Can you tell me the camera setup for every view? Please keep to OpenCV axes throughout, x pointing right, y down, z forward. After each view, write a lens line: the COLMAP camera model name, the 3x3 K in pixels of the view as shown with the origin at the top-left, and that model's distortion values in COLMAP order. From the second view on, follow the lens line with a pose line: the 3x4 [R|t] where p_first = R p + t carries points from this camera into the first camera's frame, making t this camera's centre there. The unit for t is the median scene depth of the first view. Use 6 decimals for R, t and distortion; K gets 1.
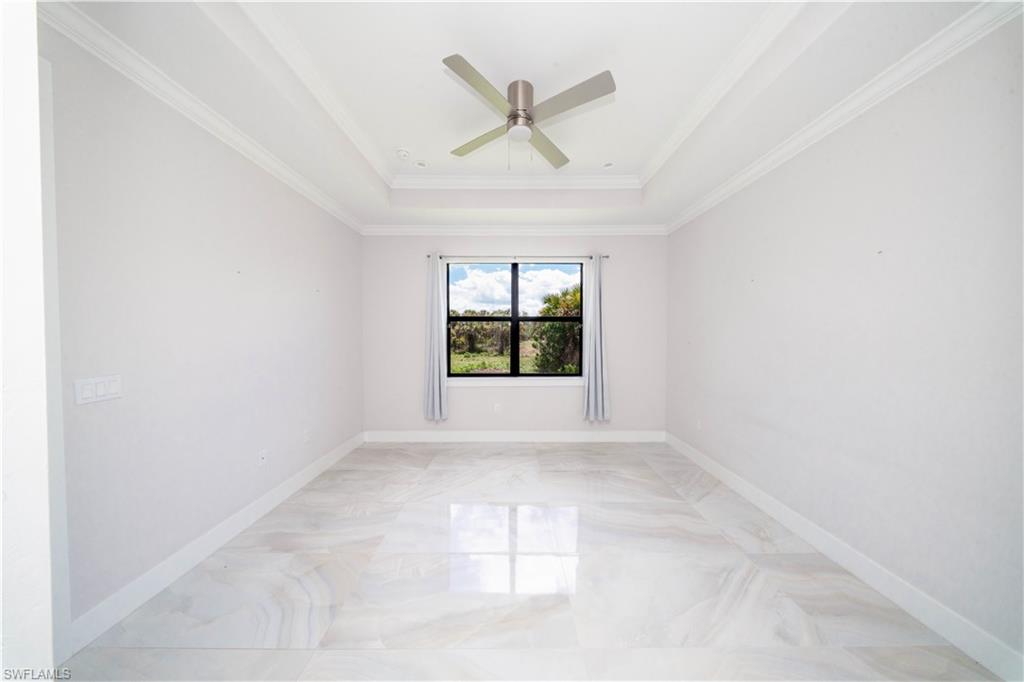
lens RADIAL K [[301.1, 0, 501.5], [0, 301.1, 340.8], [0, 0, 1]] dist [-0.000353, -0.000101]
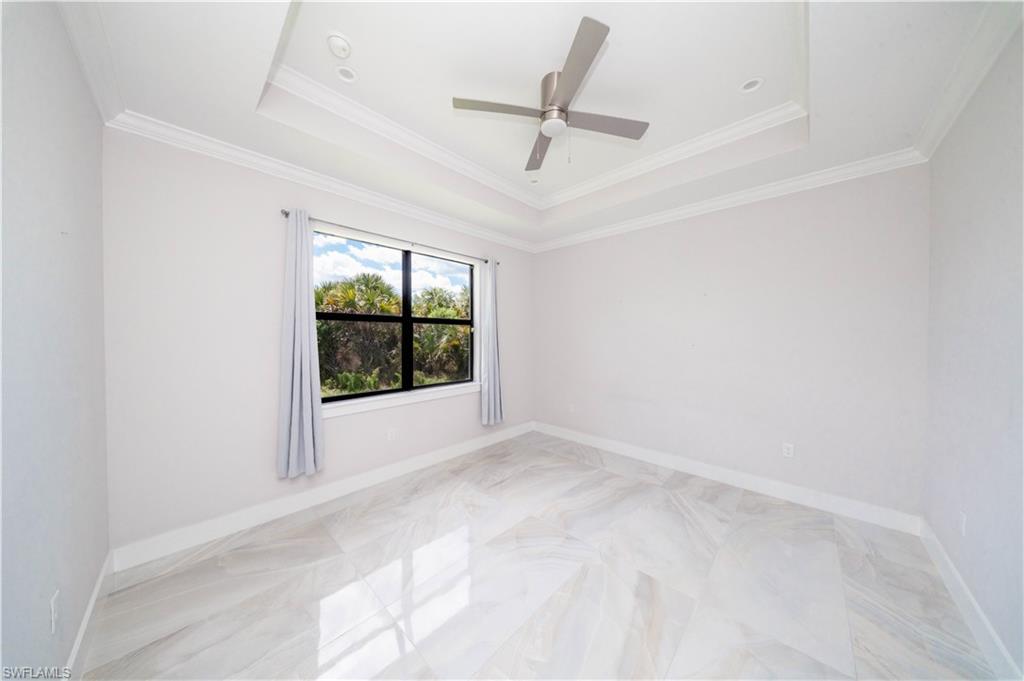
lens RADIAL K [[313.1, 0, 512.0], [0, 313.1, 340.5], [0, 0, 1]] dist [-0.000544, -0.000133]
pose [[0.686261, -0.012578, 0.727247, -0.405607], [0.017045, 0.999854, 0.001208, -0.014402], [-0.727156, 0.011567, 0.686375, 0.234185]]
